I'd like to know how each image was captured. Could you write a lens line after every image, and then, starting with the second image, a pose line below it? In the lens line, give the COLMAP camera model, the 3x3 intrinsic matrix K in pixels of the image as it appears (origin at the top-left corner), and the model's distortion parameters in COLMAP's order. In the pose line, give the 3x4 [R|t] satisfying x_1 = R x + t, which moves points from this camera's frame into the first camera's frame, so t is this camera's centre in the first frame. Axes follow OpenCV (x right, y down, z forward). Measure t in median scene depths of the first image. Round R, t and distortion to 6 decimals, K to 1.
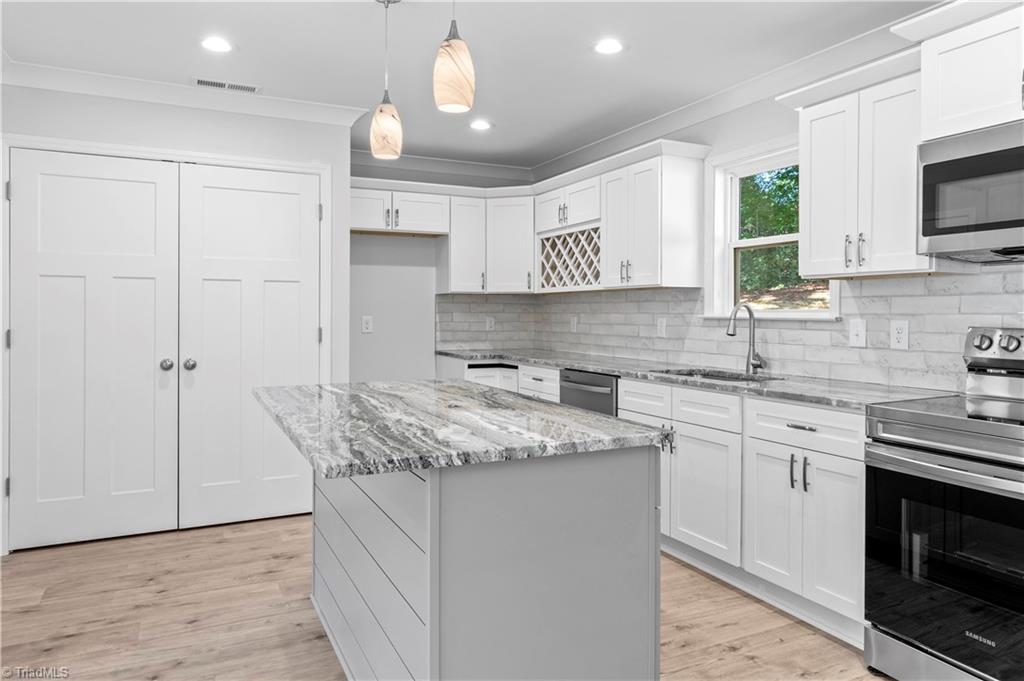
lens RADIAL K [[687.2, 0, 515.5], [0, 687.2, 313.4], [0, 0, 1]] dist [0.003658, 0.002085]
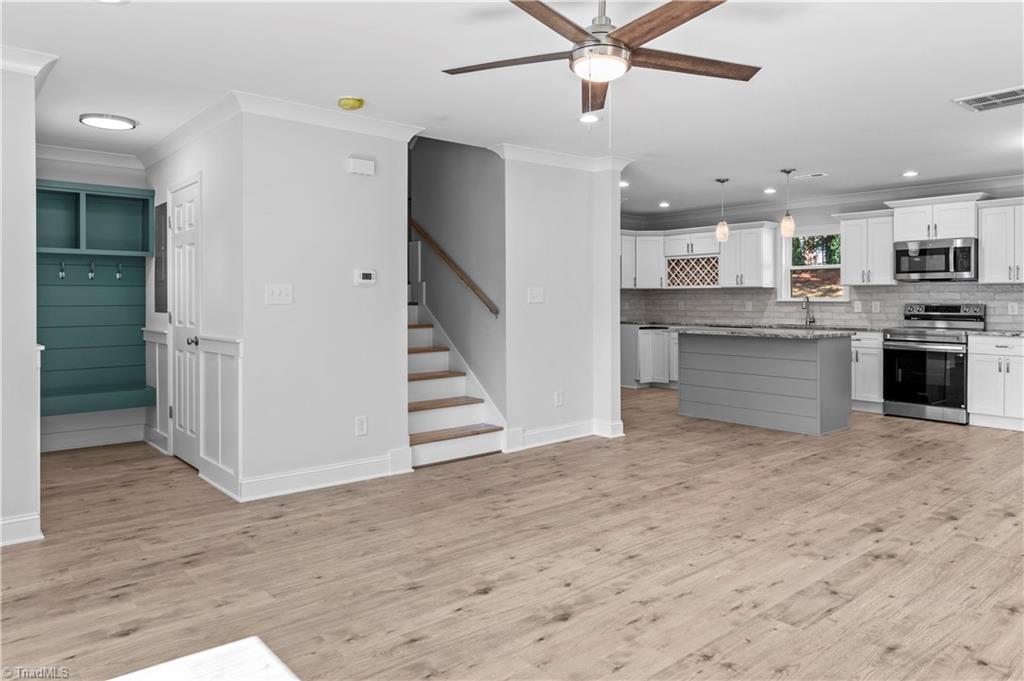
lens RADIAL K [[684.0, 0, 525.4], [0, 684.0, 301.7], [0, 0, 1]] dist [0.001272, 0.000981]
pose [[0.966008, -0.001222, 0.258511, -1.295605], [0.001113, 0.999999, 0.000569, 0.005863], [-0.258511, -0.000261, 0.966008, -1.090578]]
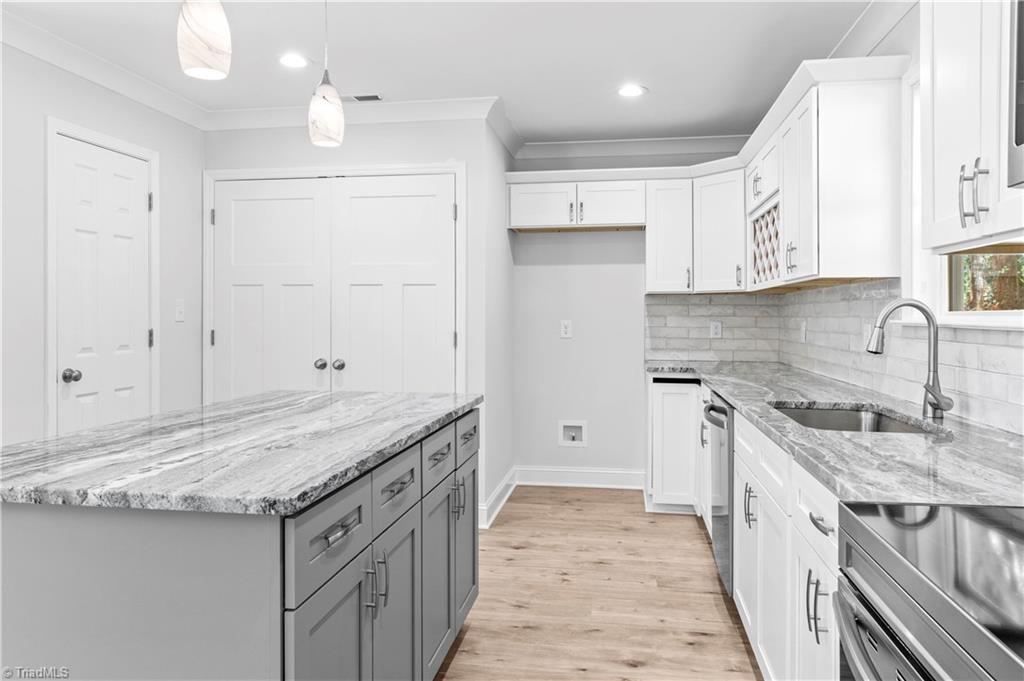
lens RADIAL K [[687.2, 0, 515.5], [0, 687.2, 313.4], [0, 0, 1]] dist [0.003658, 0.002085]
pose [[0.814977, -0.002218, -0.579489, 0.430906], [-0.001223, 0.999984, -0.005547, 0.000511], [0.579492, 0.005229, 0.814961, 0.329376]]
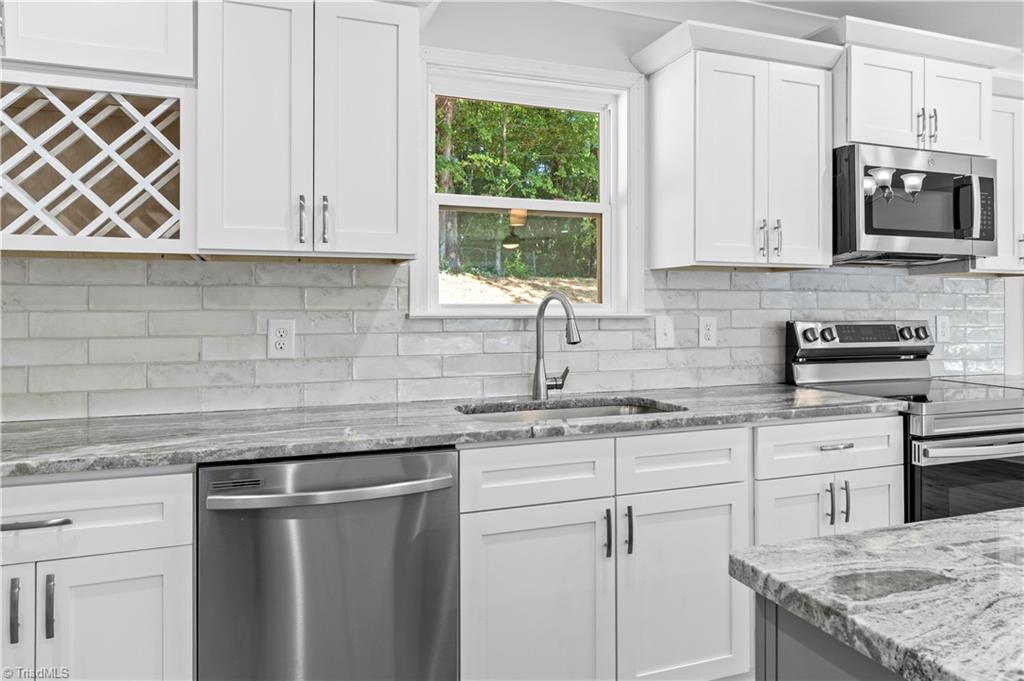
lens RADIAL K [[684.0, 0, 525.4], [0, 684.0, 301.7], [0, 0, 1]] dist [0.001272, 0.000981]
pose [[0.104093, 0.008222, 0.994534, -0.353502], [0.004332, 0.999953, -0.008720, -0.002294], [-0.994558, 0.005216, 0.104052, 1.032194]]
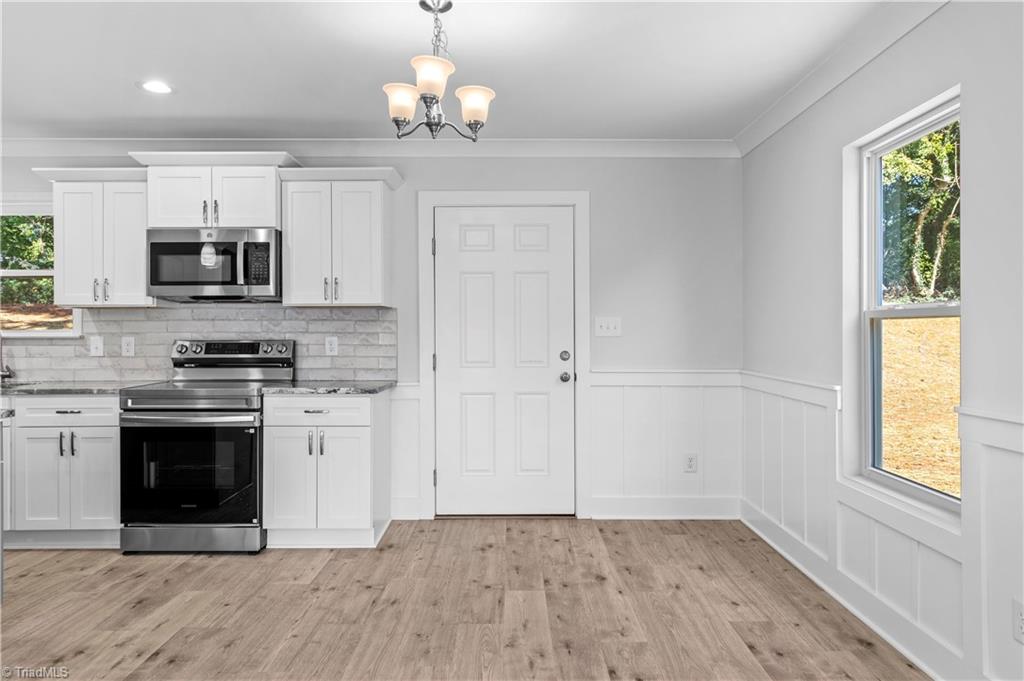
lens RADIAL K [[657.6, 0, 514.0], [0, 657.6, 332.1], [0, 0, 1]] dist [0.005261, 0.001867]
pose [[0.436464, -0.003734, 0.899714, -0.332751], [0.007508, 0.999972, 0.000508, 0.004361], [-0.899691, 0.006534, 0.436479, -0.349062]]
